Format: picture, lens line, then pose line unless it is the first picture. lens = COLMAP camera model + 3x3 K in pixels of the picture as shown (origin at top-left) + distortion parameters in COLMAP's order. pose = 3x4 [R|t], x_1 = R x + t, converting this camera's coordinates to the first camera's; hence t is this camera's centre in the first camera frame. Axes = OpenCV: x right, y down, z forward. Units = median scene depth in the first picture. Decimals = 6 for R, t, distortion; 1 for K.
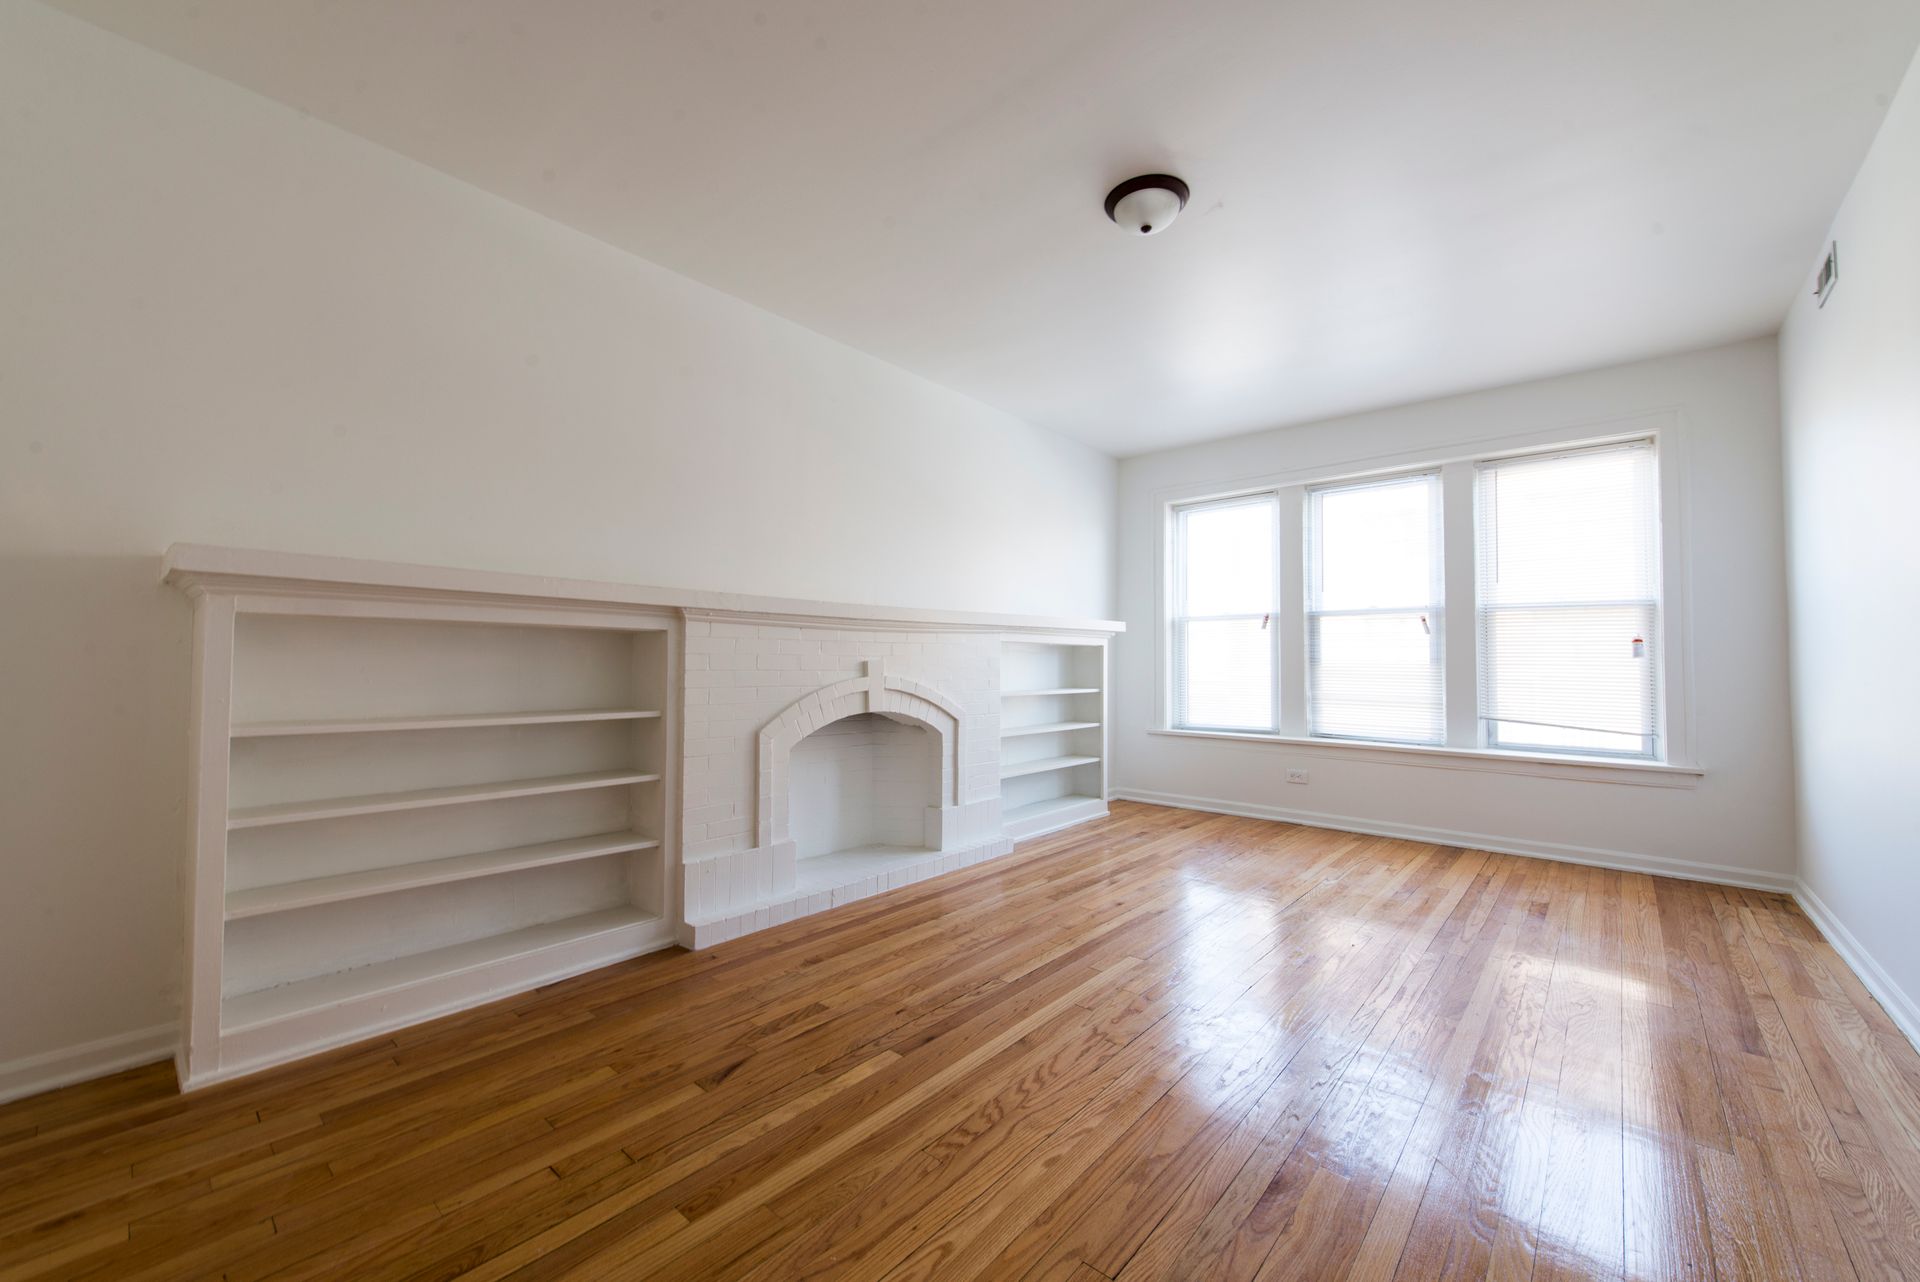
lens RADIAL K [[768.0, 0, 954.7], [0, 768.0, 645.7], [0, 0, 1]] dist [0.001135, -0.000165]
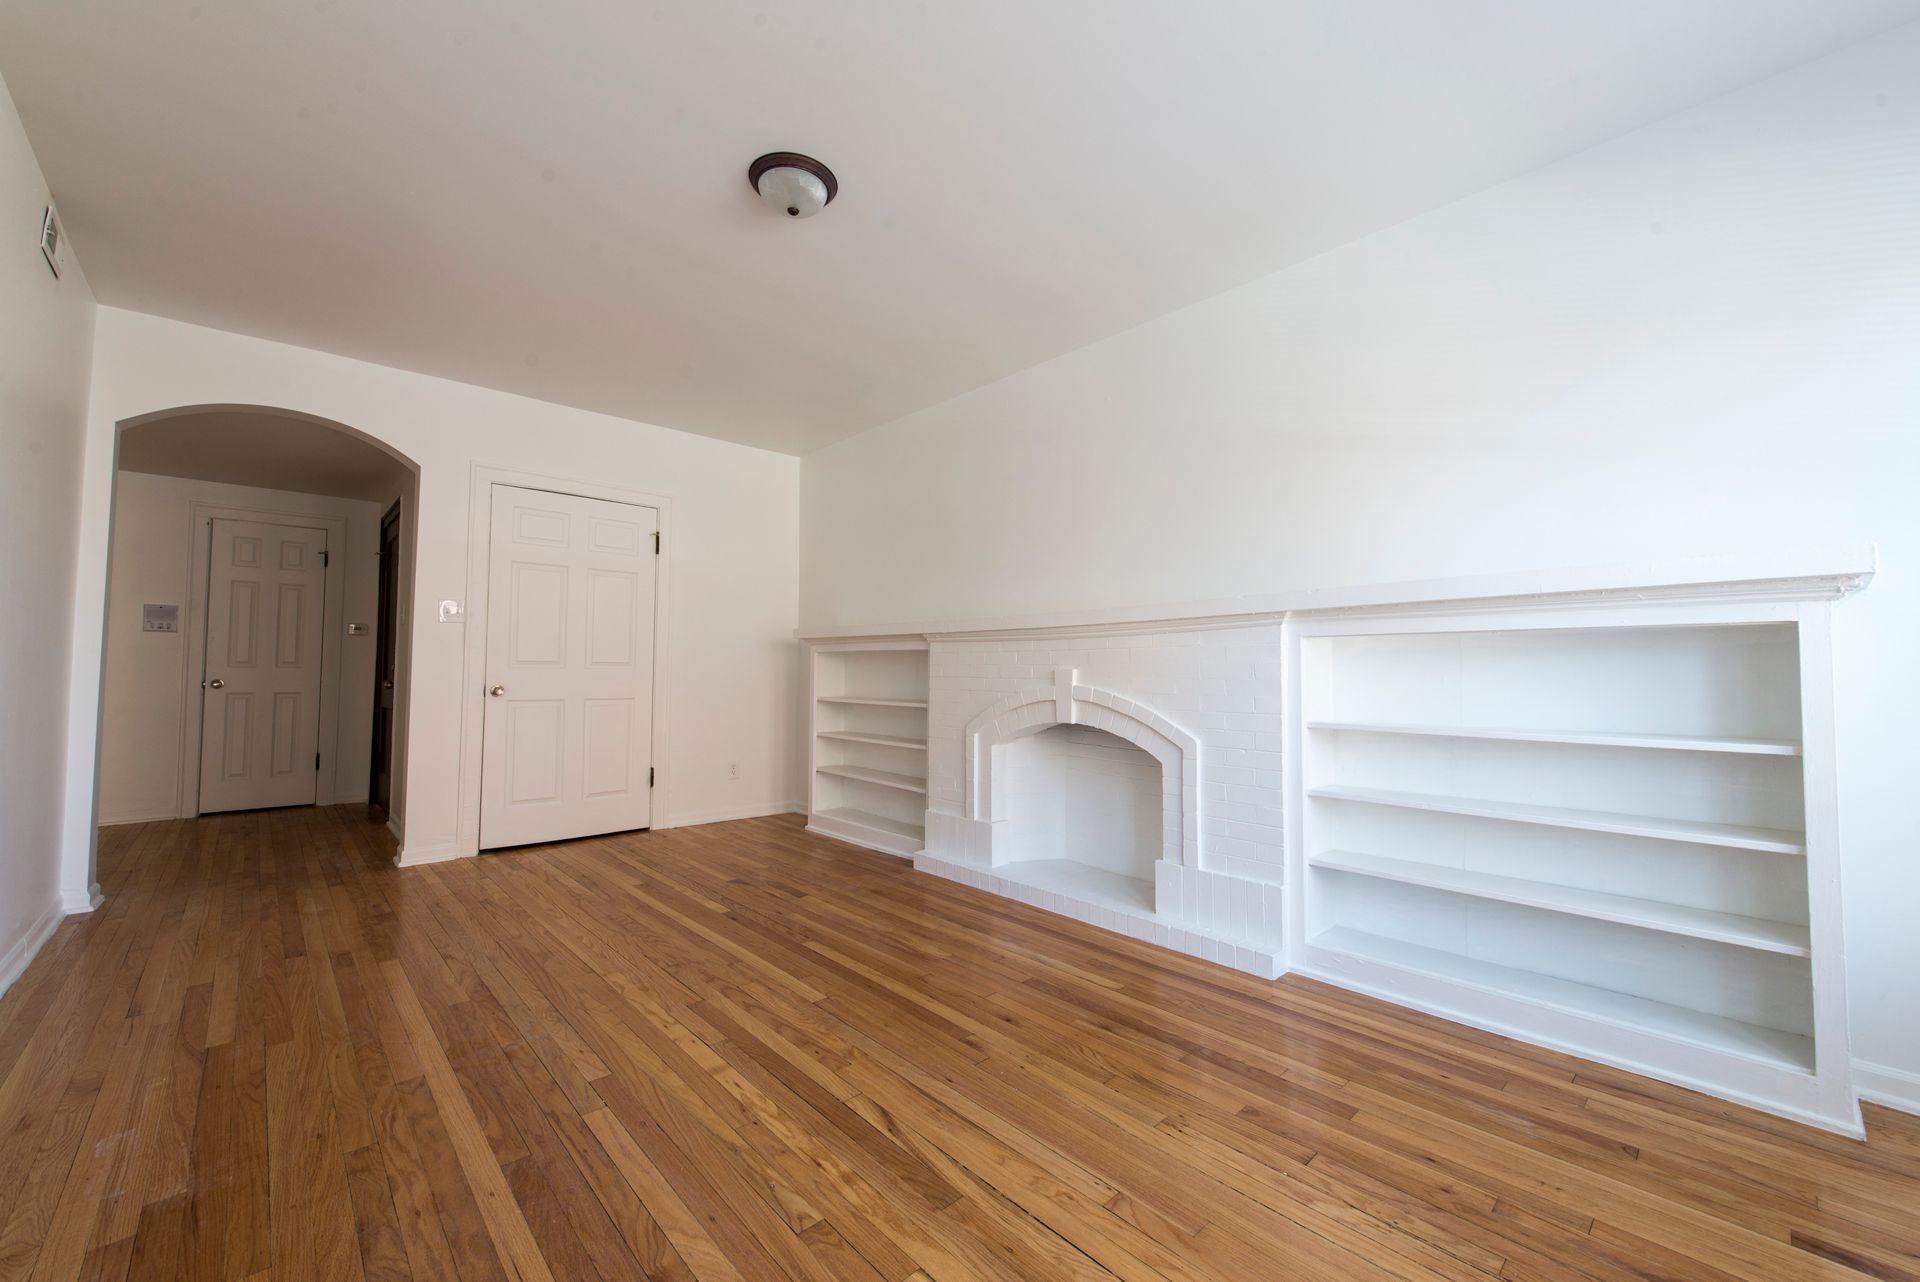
lens RADIAL K [[768.0, 0, 954.4], [0, 768.0, 636.6], [0, 0, 1]] dist [0.001135, -0.000165]
pose [[-0.126242, -0.045173, -0.990970, 1.001411], [0.018183, 0.998689, -0.047842, 0.025713], [0.991833, -0.024058, -0.125255, 1.138349]]
